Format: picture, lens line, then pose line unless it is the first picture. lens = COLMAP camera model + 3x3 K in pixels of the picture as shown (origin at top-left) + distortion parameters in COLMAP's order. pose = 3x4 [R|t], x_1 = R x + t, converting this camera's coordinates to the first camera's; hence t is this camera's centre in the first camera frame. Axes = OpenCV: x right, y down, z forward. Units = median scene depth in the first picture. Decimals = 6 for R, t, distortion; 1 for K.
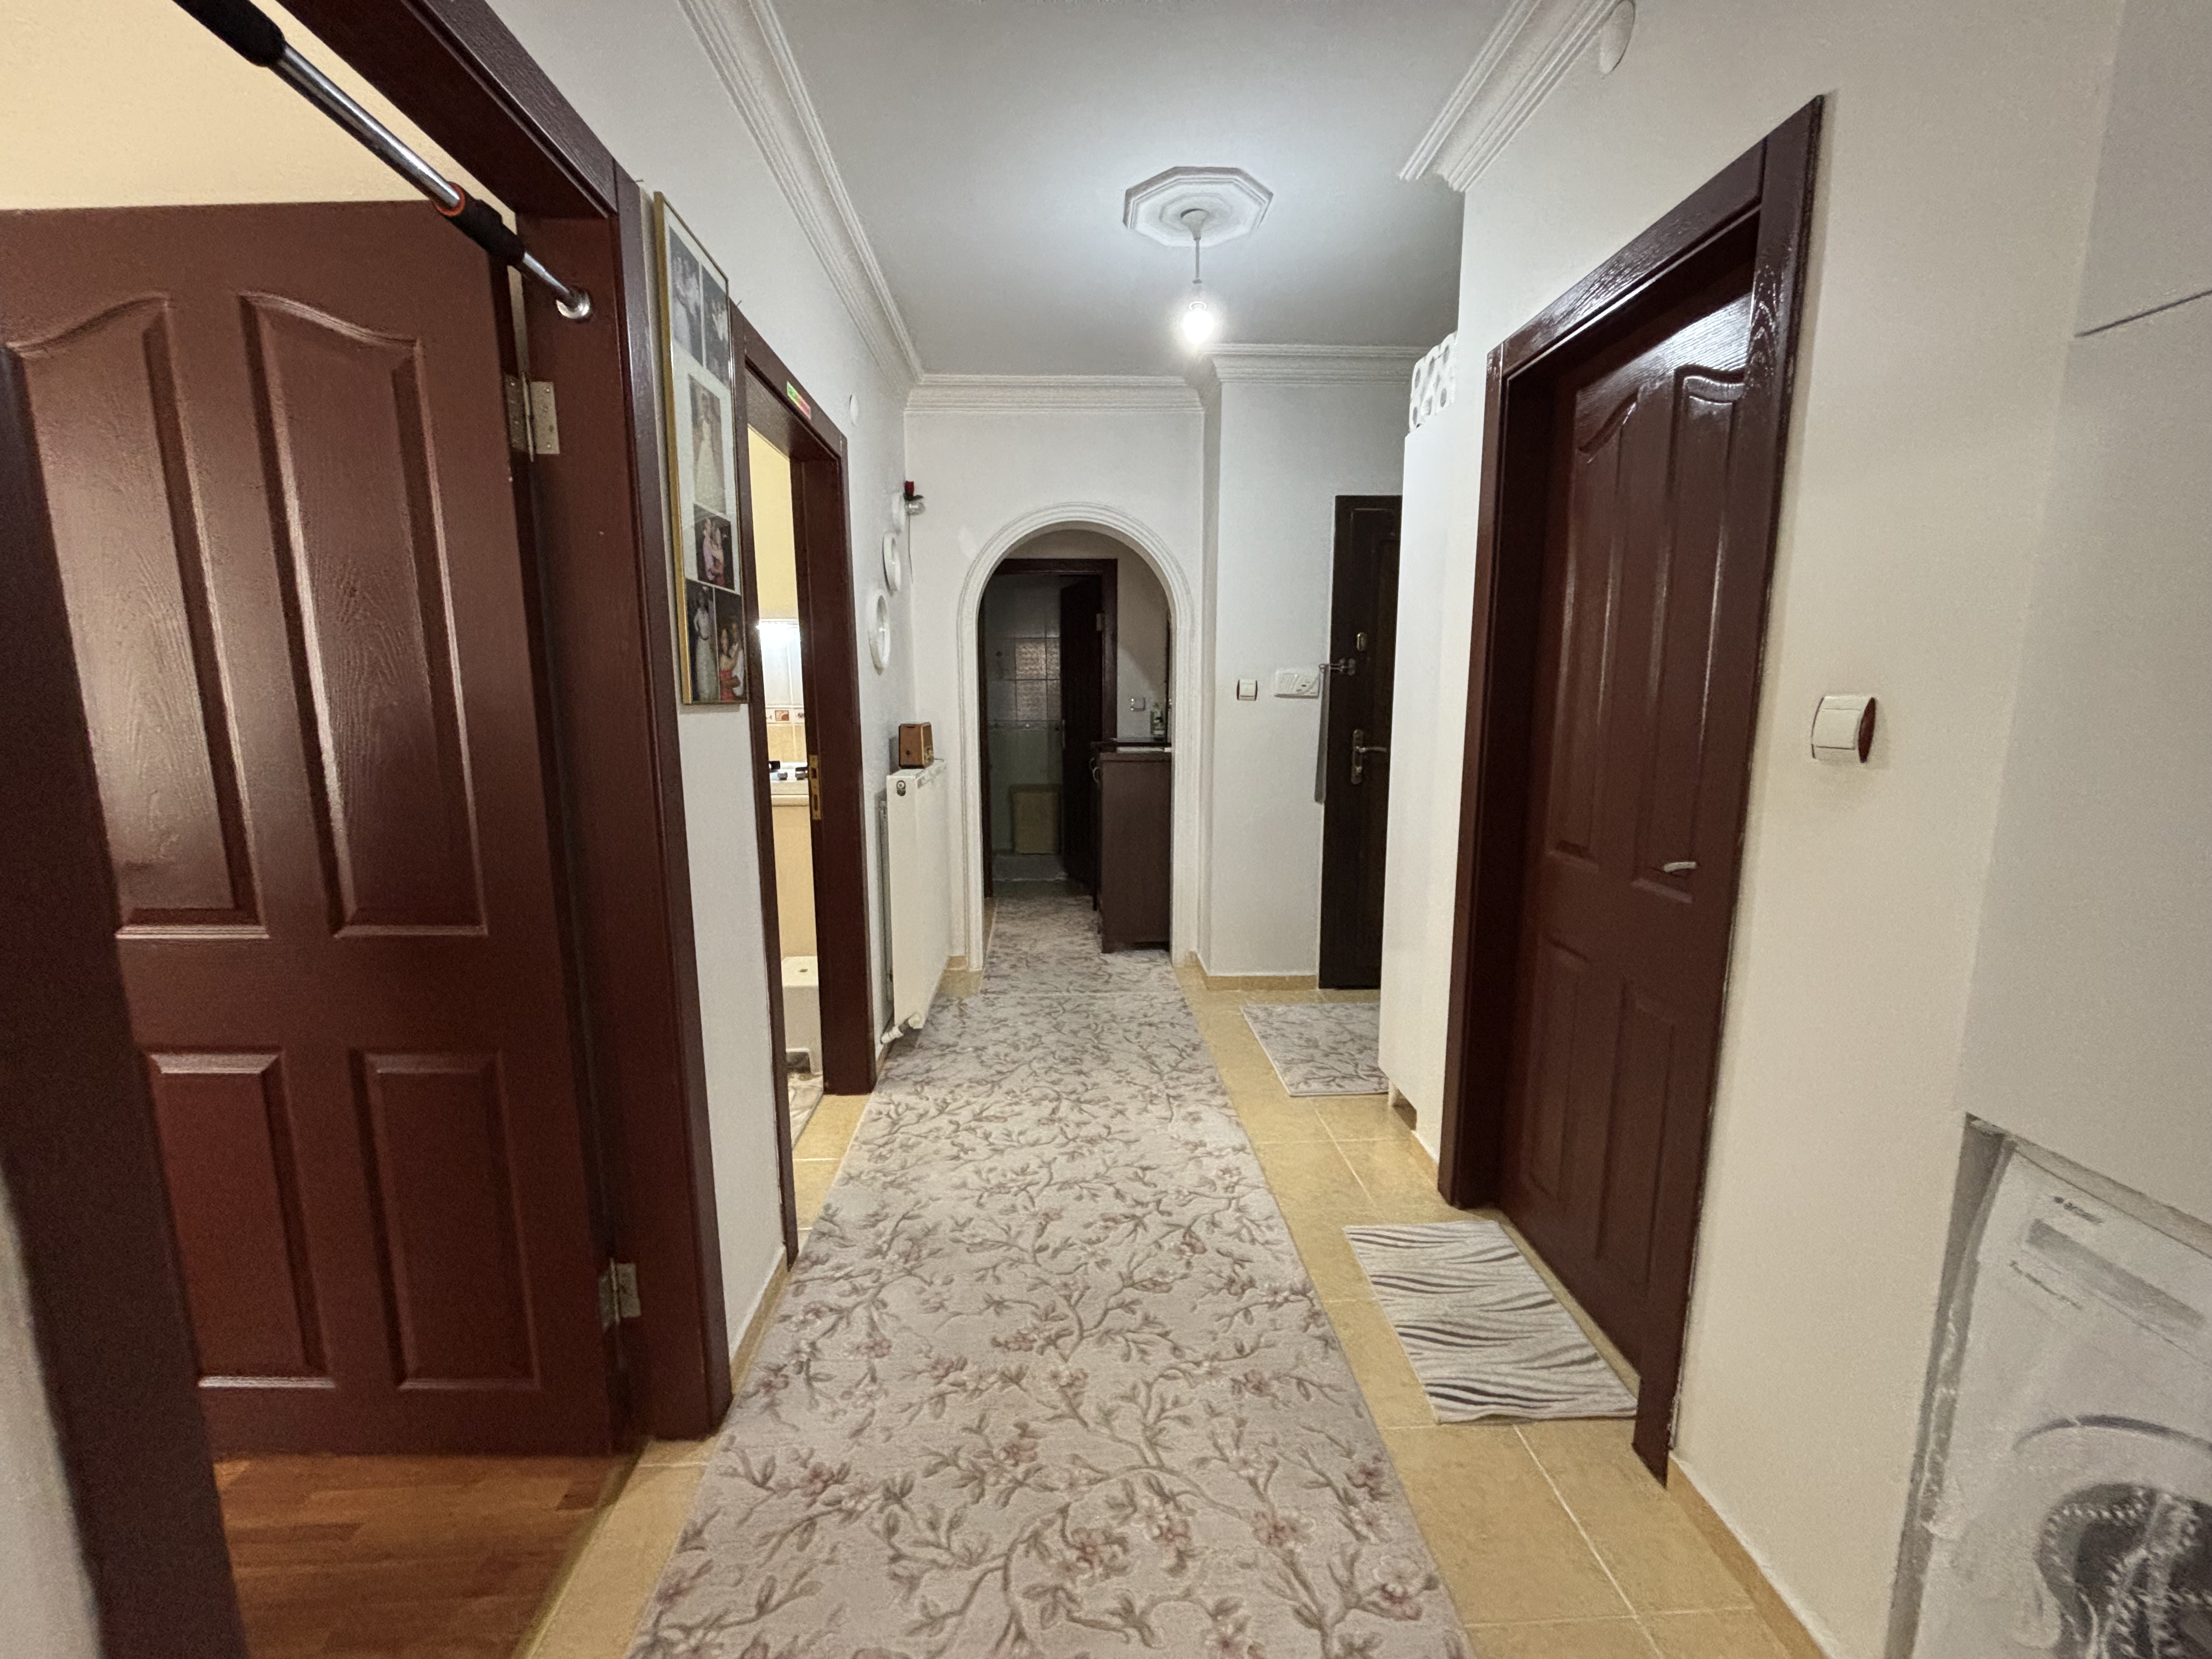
lens RADIAL K [[883.7, 0, 1105.0], [0, 883.7, 825.2], [0, 0, 1]] dist [-0.002964, -0.000597]
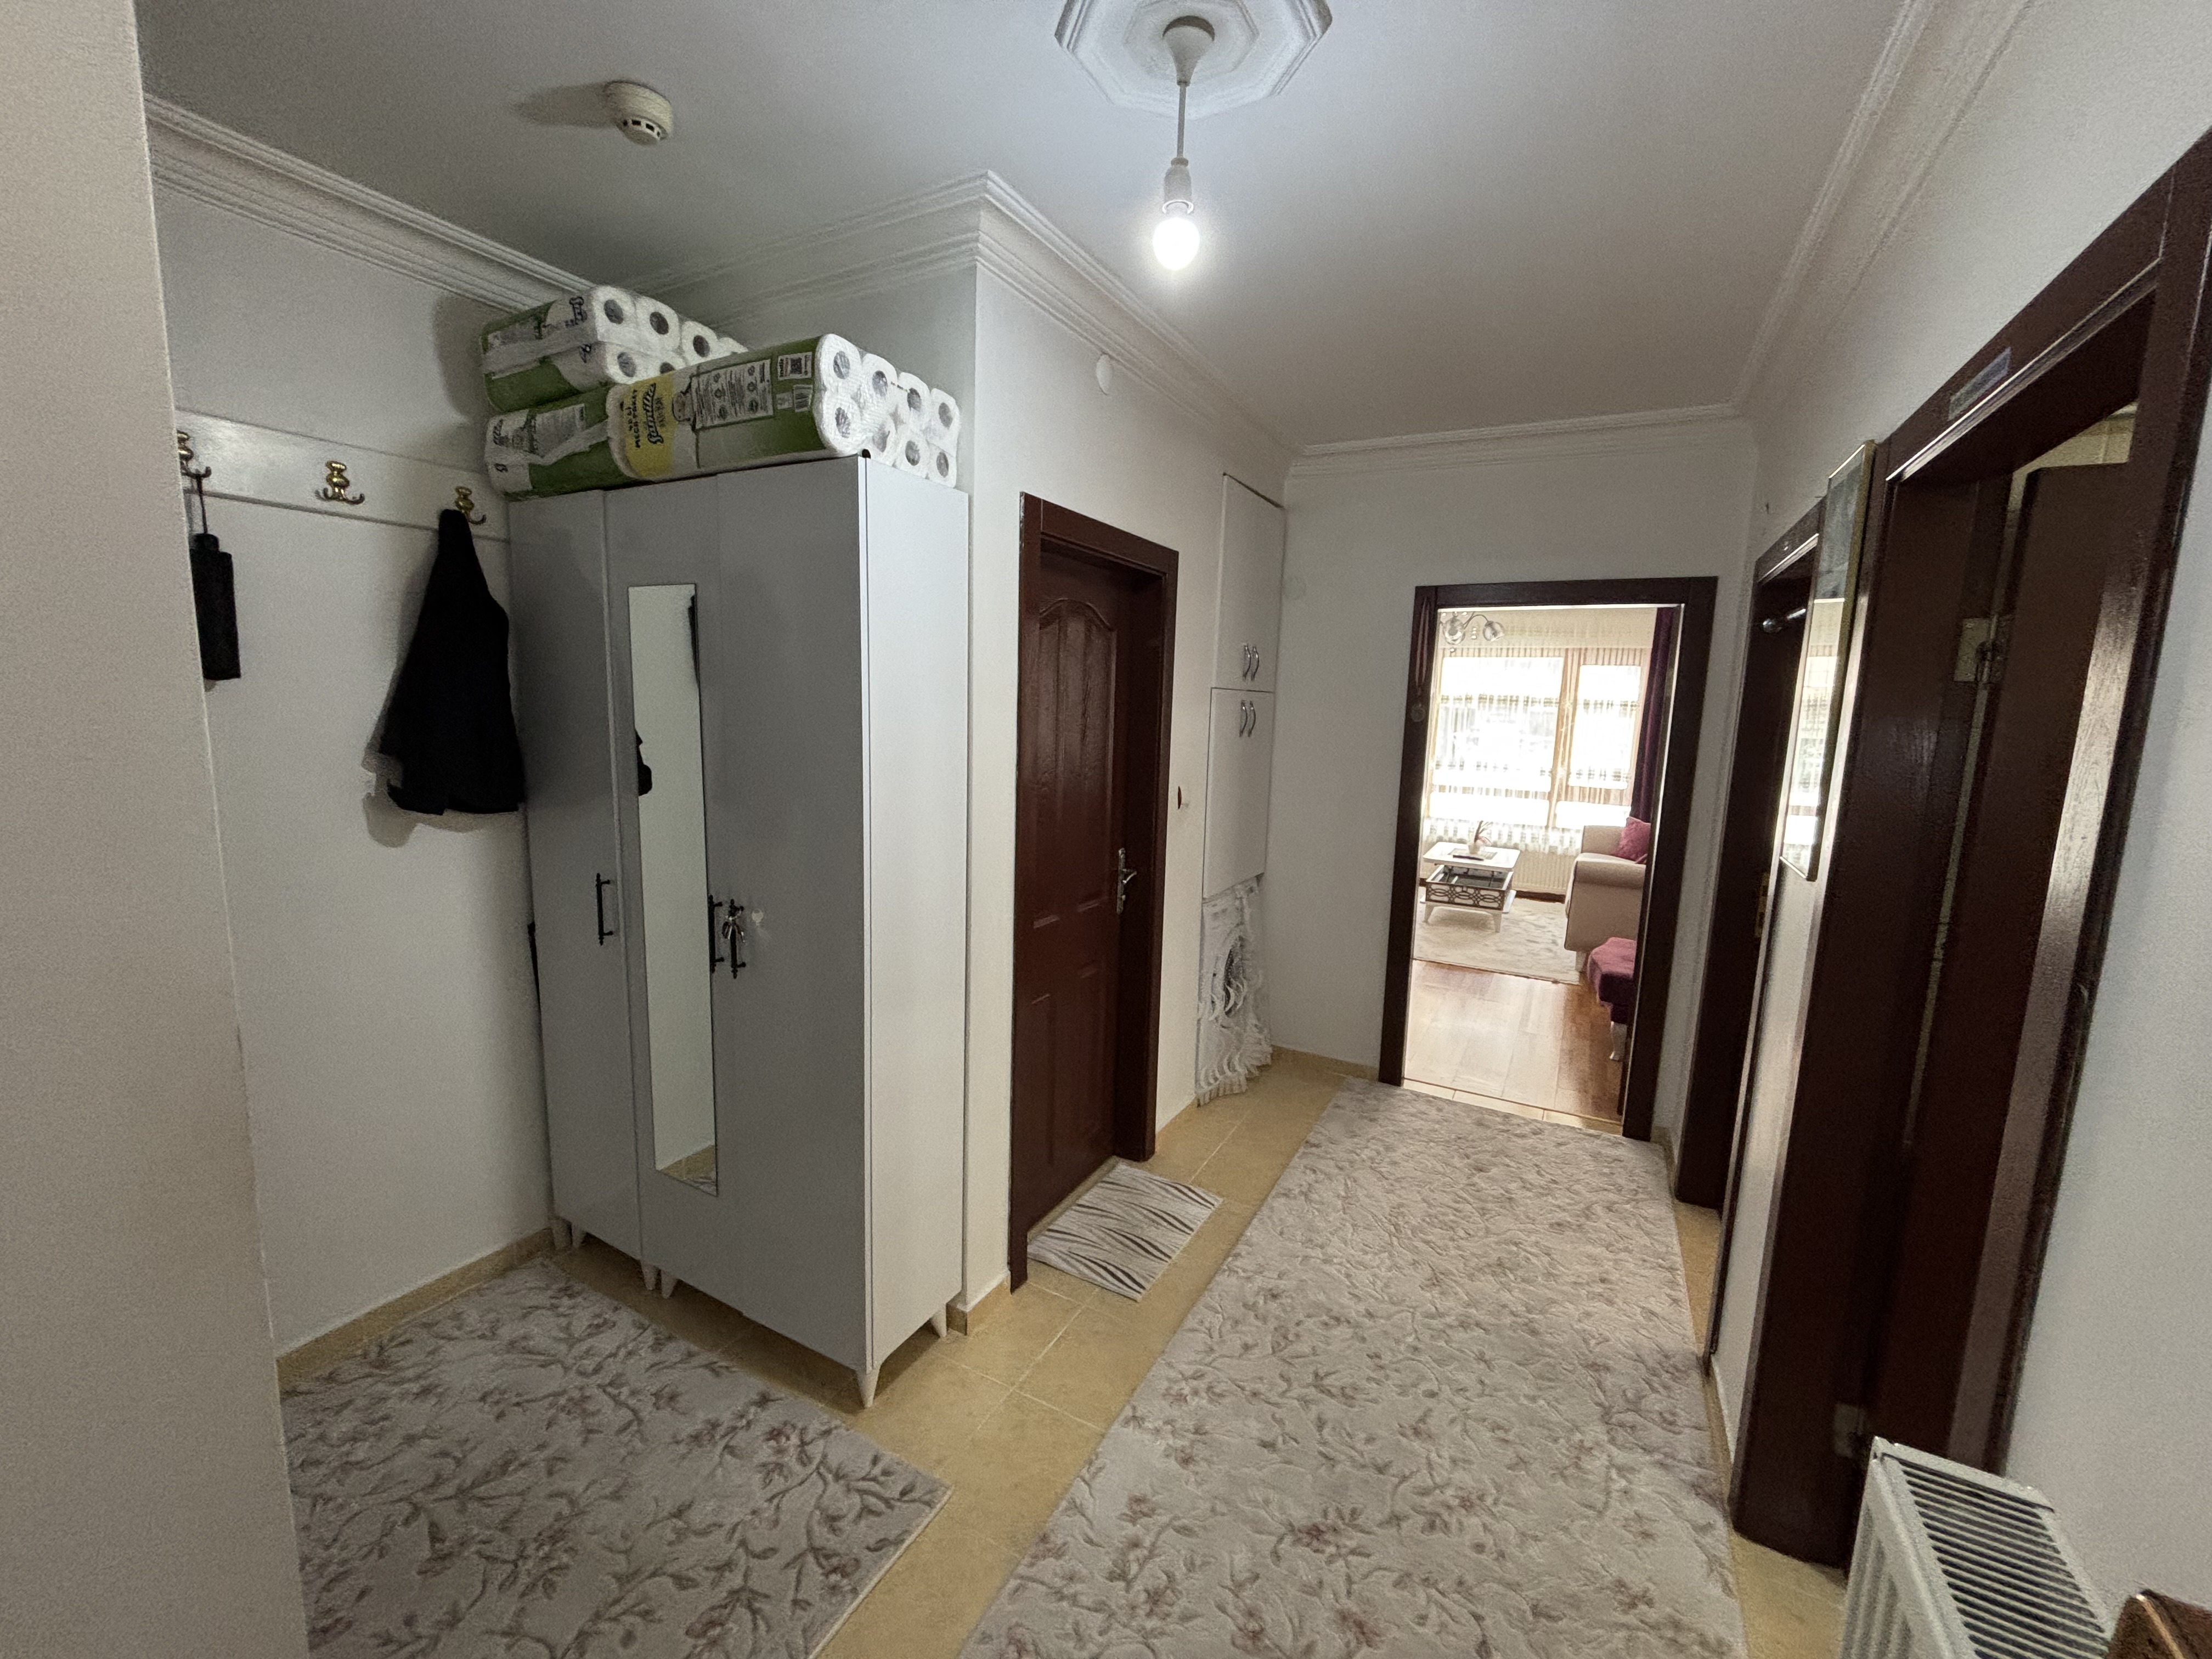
lens RADIAL K [[888.3, 0, 1099.8], [0, 888.3, 826.0], [0, 0, 1]] dist [-0.021854, 0.014060]
pose [[-0.845161, -0.095285, 0.525950, -0.208268], [0.056492, 0.962548, 0.265160, -0.398948], [-0.531518, 0.253815, -0.808125, 1.758041]]
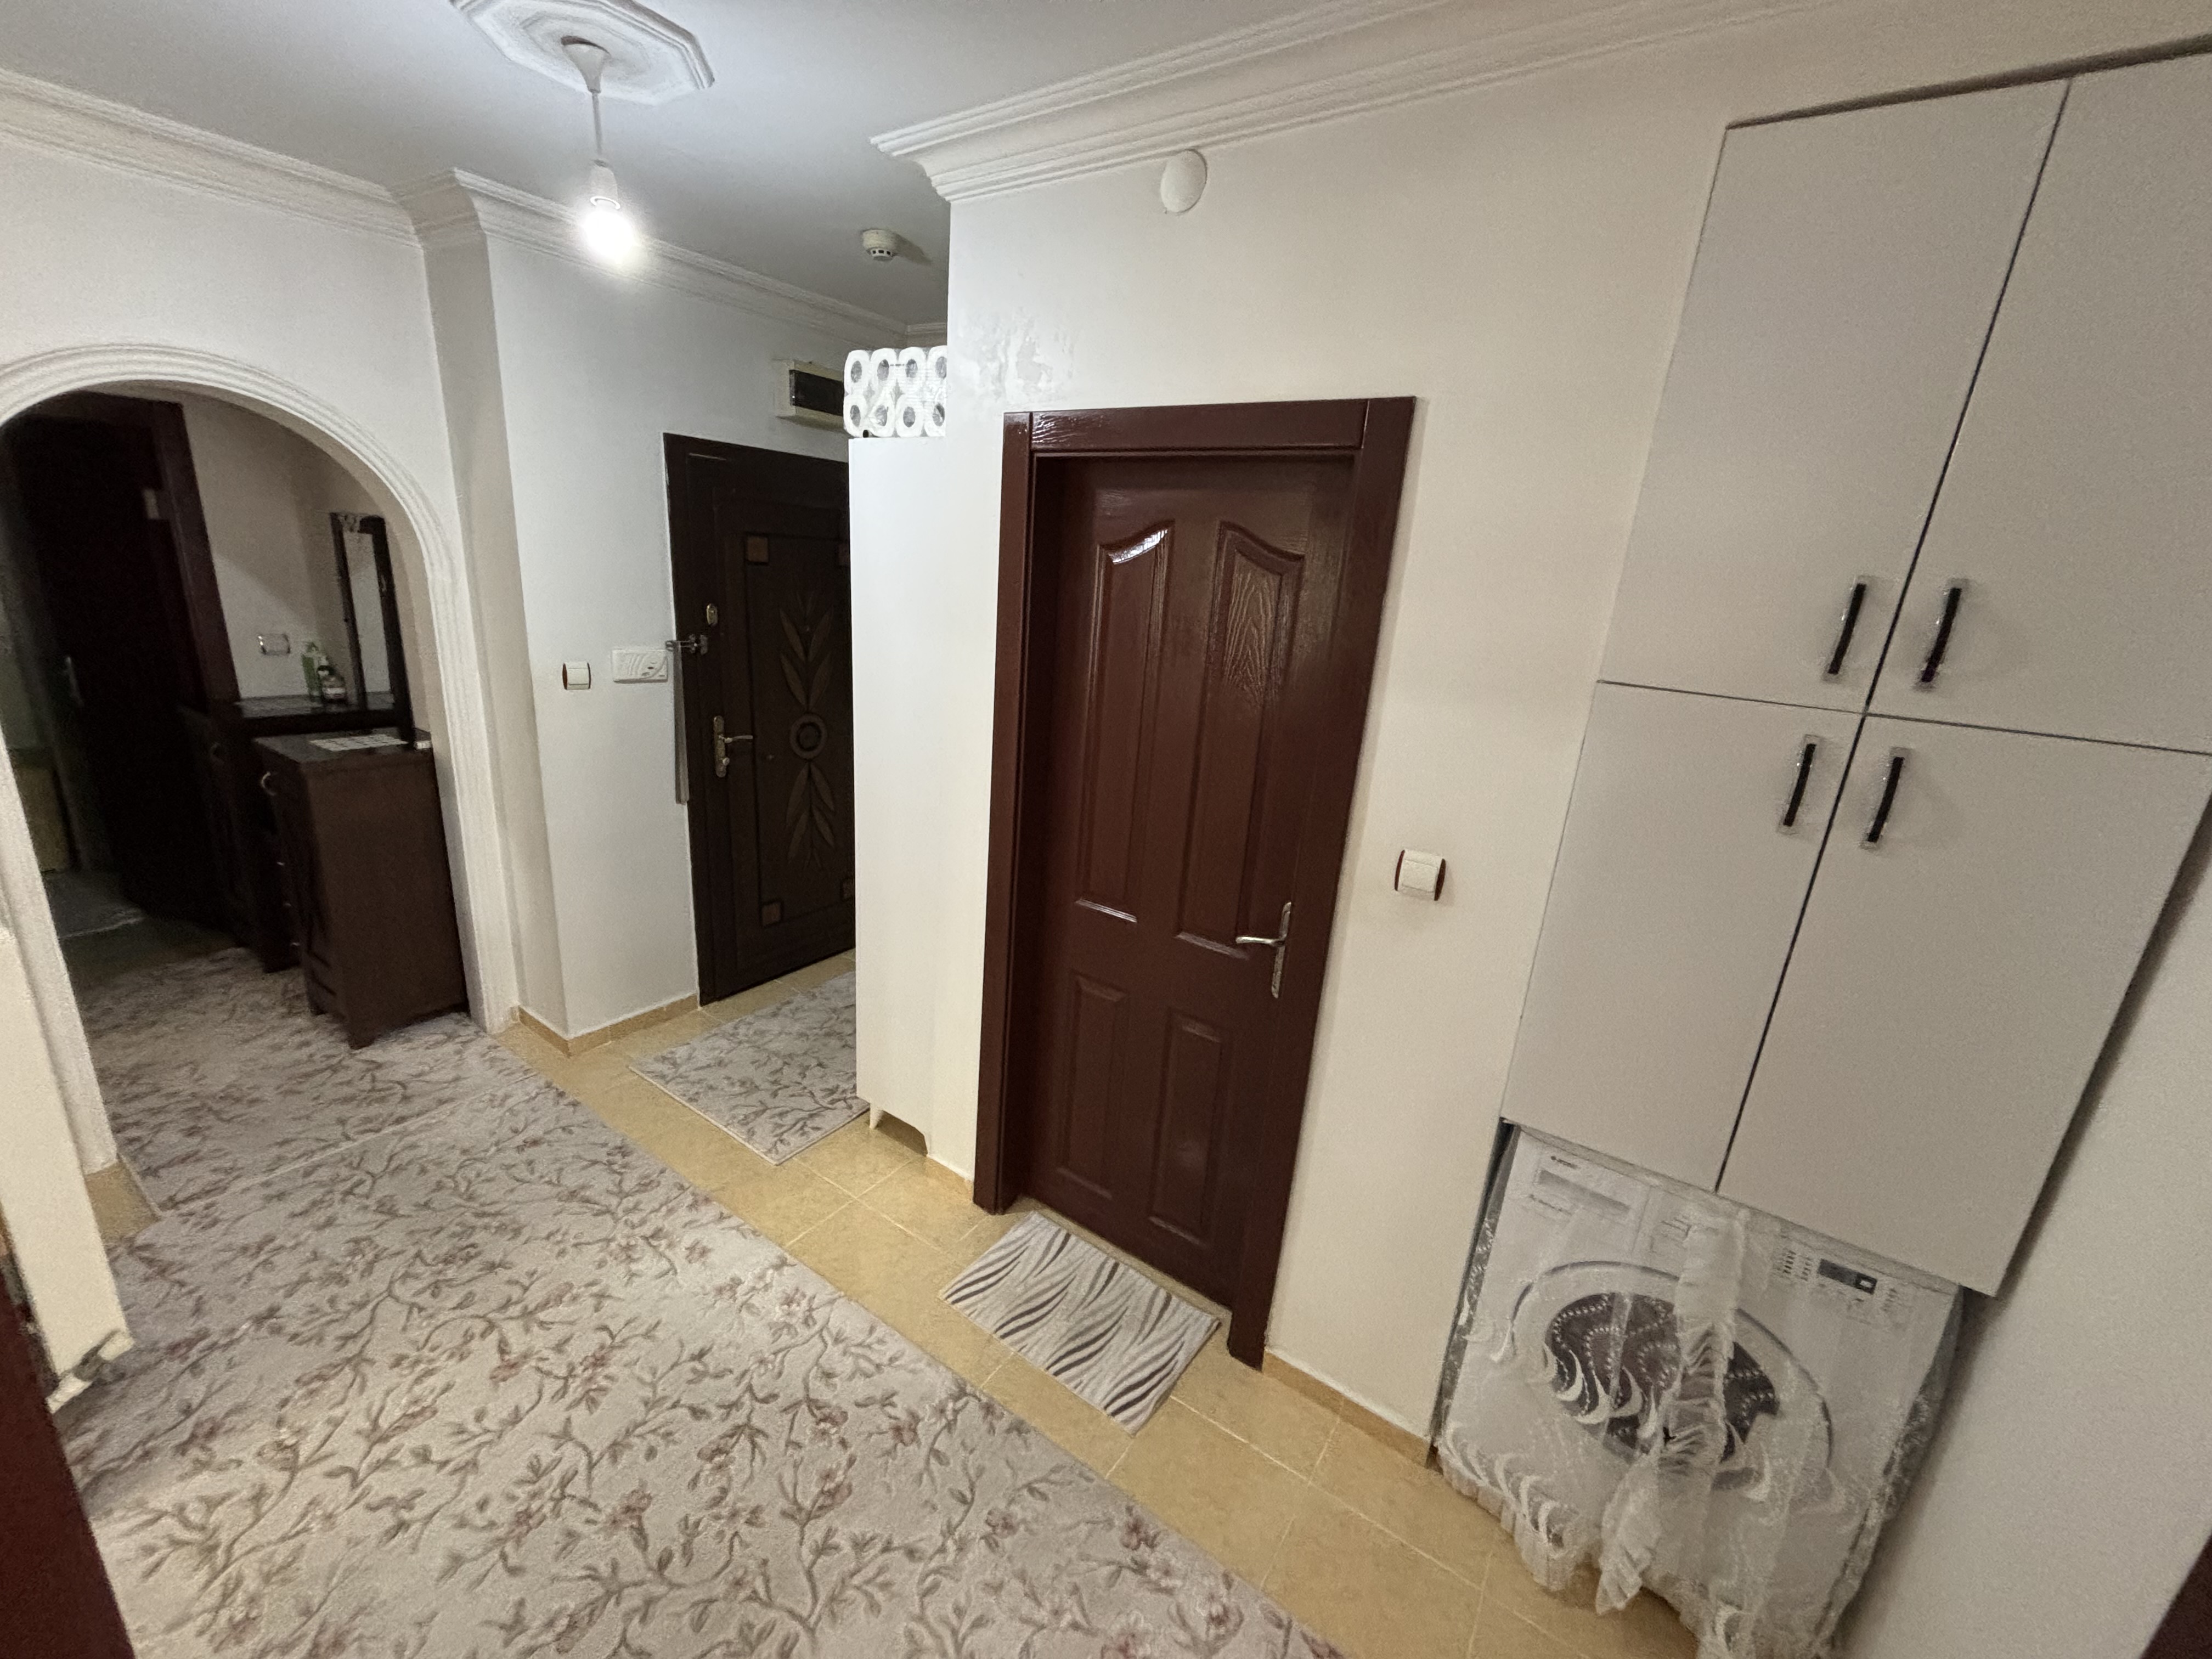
lens RADIAL K [[893.7, 0, 1097.1], [0, 893.7, 825.7], [0, 0, 1]] dist [-0.004202, 0.006716]
pose [[0.610112, -0.179537, 0.771706, -0.311236], [0.050230, 0.980794, 0.188469, -0.254544], [-0.790721, -0.076225, 0.607412, 0.275870]]
